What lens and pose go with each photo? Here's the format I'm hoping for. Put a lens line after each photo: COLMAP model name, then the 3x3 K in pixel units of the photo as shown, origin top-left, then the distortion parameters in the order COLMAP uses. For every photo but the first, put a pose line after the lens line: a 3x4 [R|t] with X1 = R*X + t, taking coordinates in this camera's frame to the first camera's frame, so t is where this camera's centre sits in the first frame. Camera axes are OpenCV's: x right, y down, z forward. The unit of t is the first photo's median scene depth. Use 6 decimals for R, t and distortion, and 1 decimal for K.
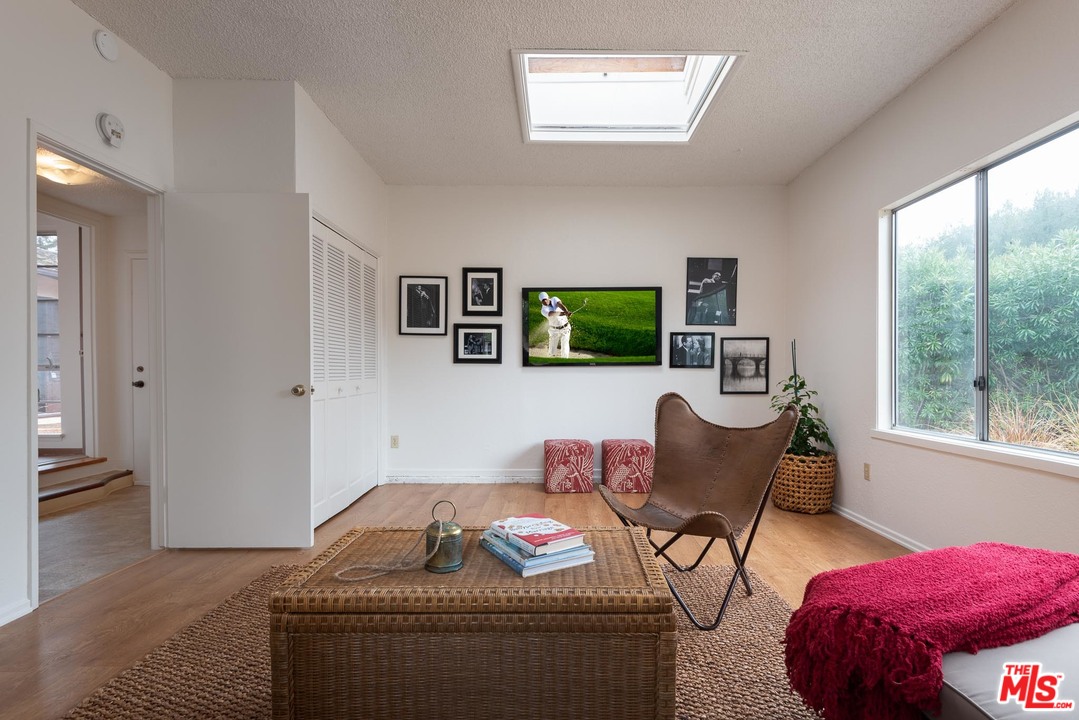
lens RADIAL K [[555.3, 0, 543.8], [0, 555.3, 364.6], [0, 0, 1]] dist [0.026870, -0.004194]
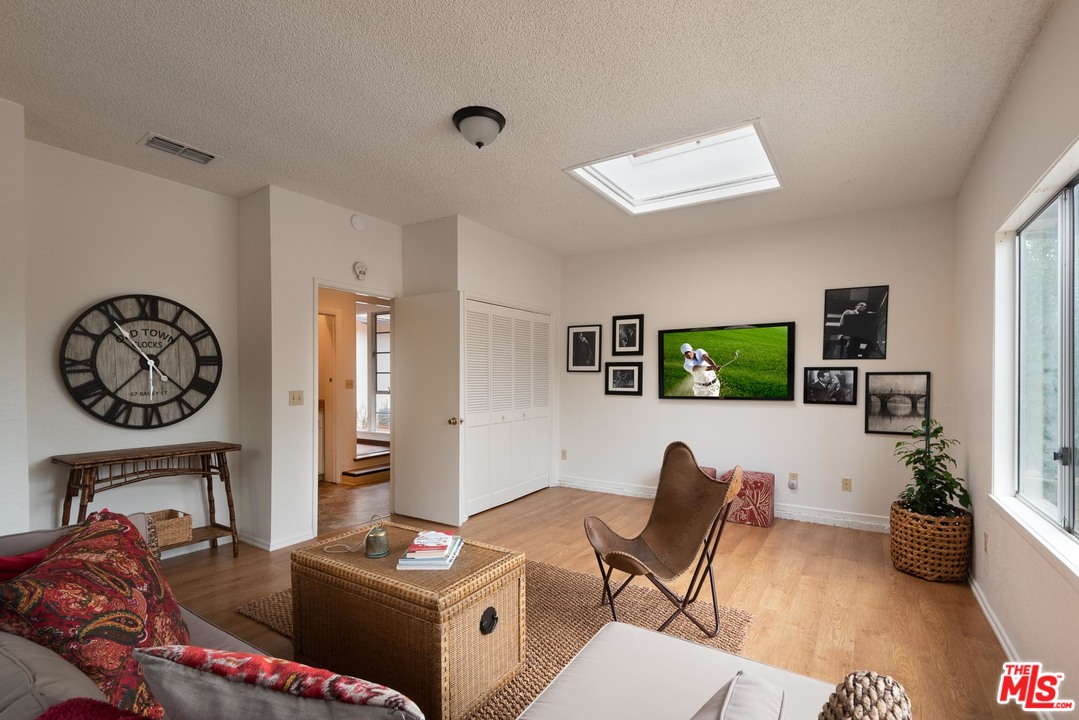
lens RADIAL K [[494.0, 0, 540.9], [0, 494.0, 369.8], [0, 0, 1]] dist [0.018166, -0.002203]
pose [[0.841826, -0.010809, -0.539640, 0.310257], [0.009380, 0.999941, -0.005397, -0.053330], [0.539667, -0.000518, 0.841879, 0.002309]]
